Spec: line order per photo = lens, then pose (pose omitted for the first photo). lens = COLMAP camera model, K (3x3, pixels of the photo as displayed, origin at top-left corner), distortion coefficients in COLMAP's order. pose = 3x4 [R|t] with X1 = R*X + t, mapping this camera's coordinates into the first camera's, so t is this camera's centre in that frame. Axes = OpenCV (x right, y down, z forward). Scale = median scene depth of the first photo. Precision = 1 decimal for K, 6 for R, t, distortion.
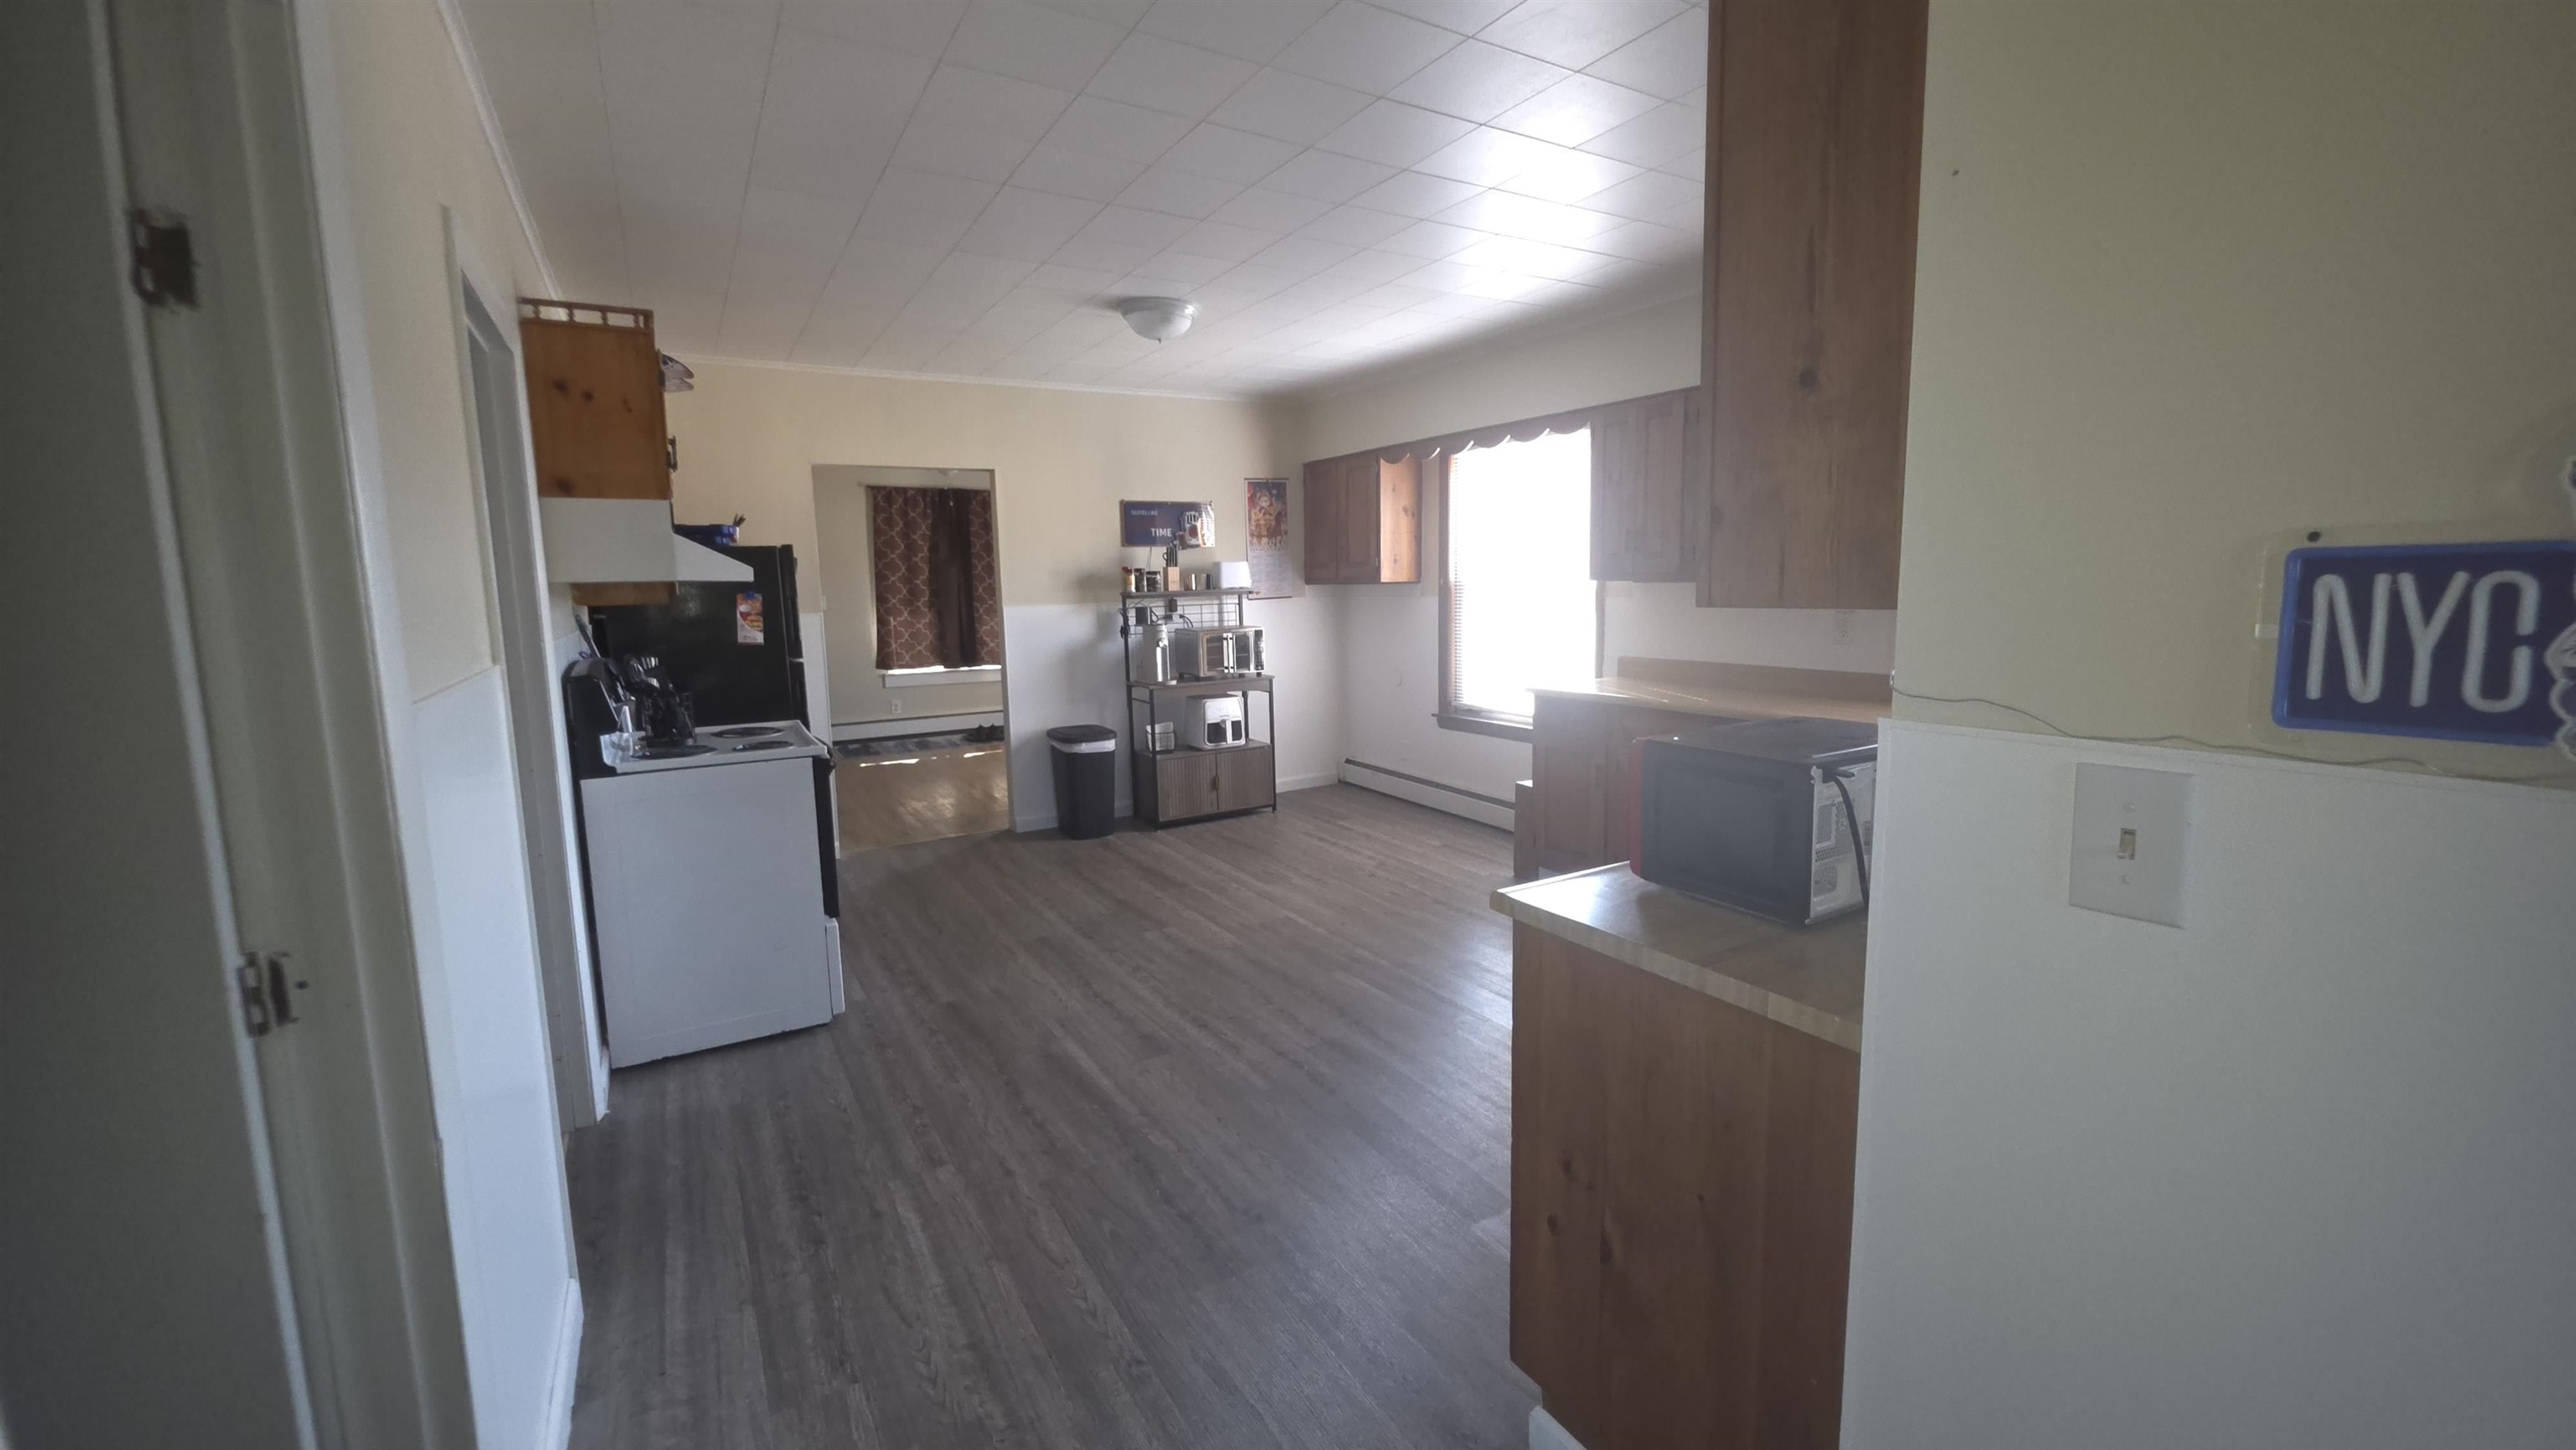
lens RADIAL K [[1041.0, 0, 1289.1], [0, 1041.0, 712.0], [0, 0, 1]] dist [0.007493, 0.000042]
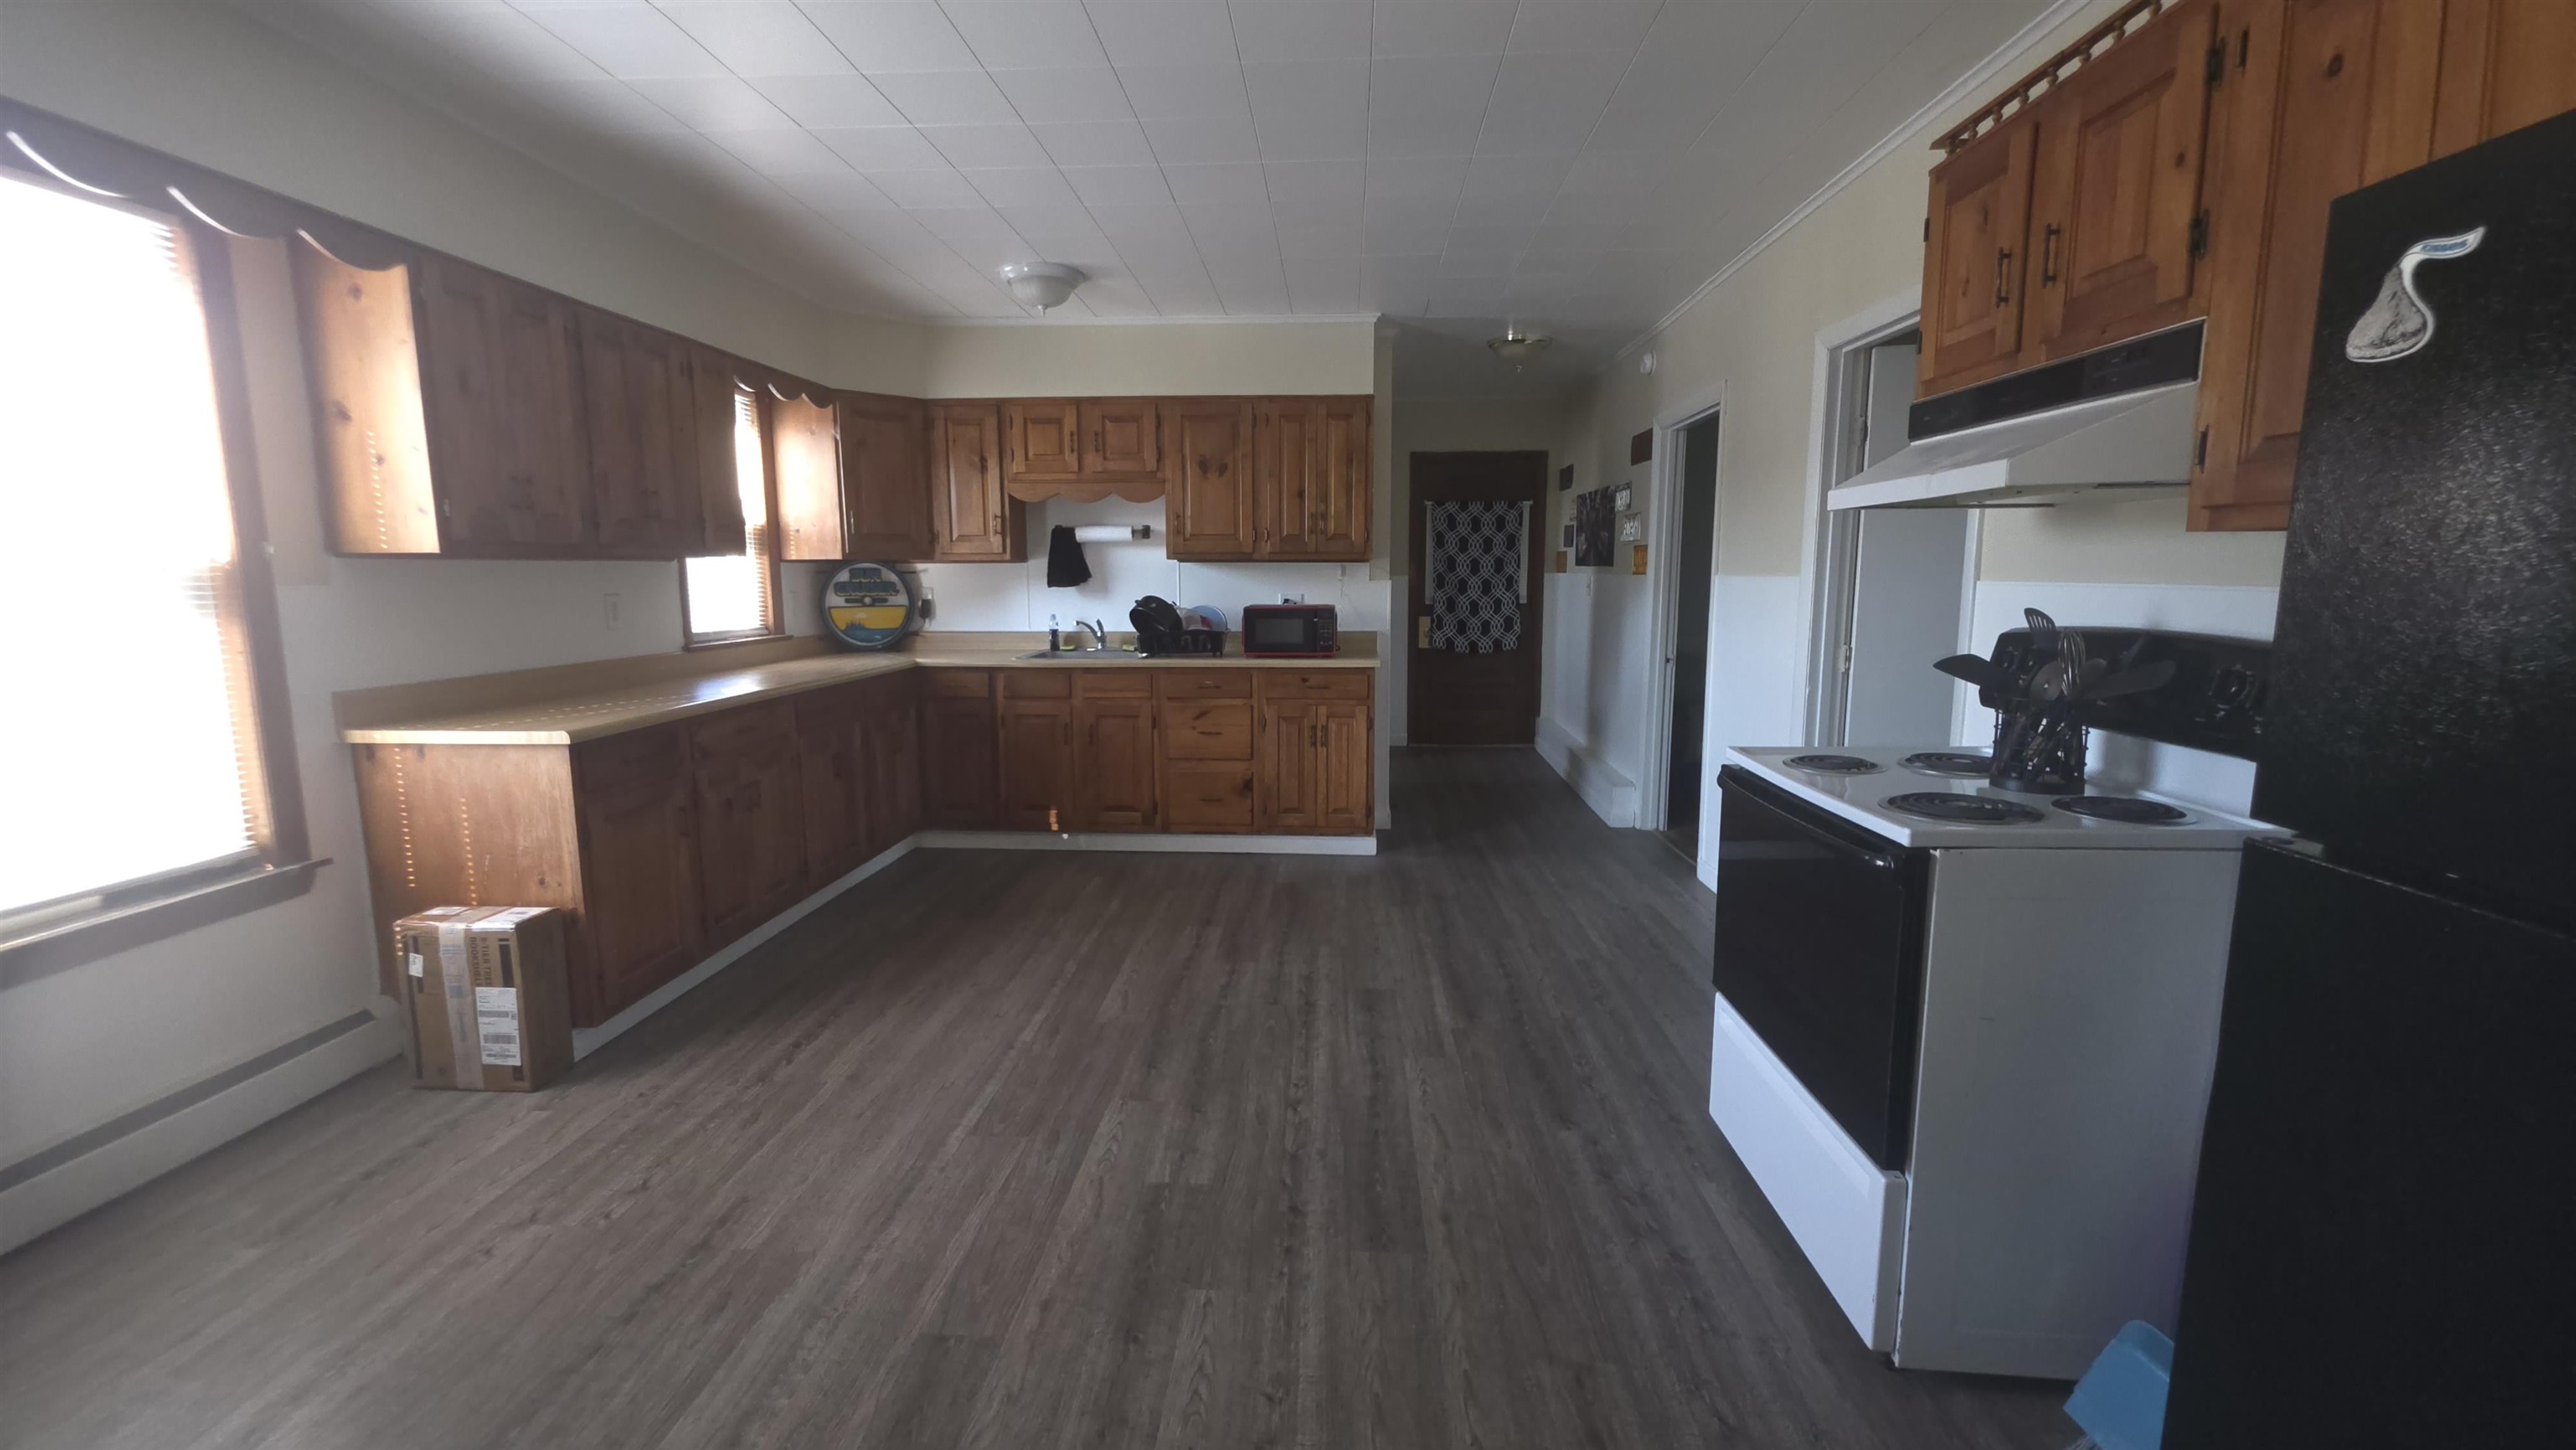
lens RADIAL K [[1041.0, 0, 1278.5], [0, 1041.0, 714.7], [0, 0, 1]] dist [0.007493, 0.000042]
pose [[-0.825478, -0.054863, 0.561762, -0.536678], [0.093640, 0.968161, 0.232153, -0.167077], [-0.556613, 0.244240, -0.794059, 1.573444]]
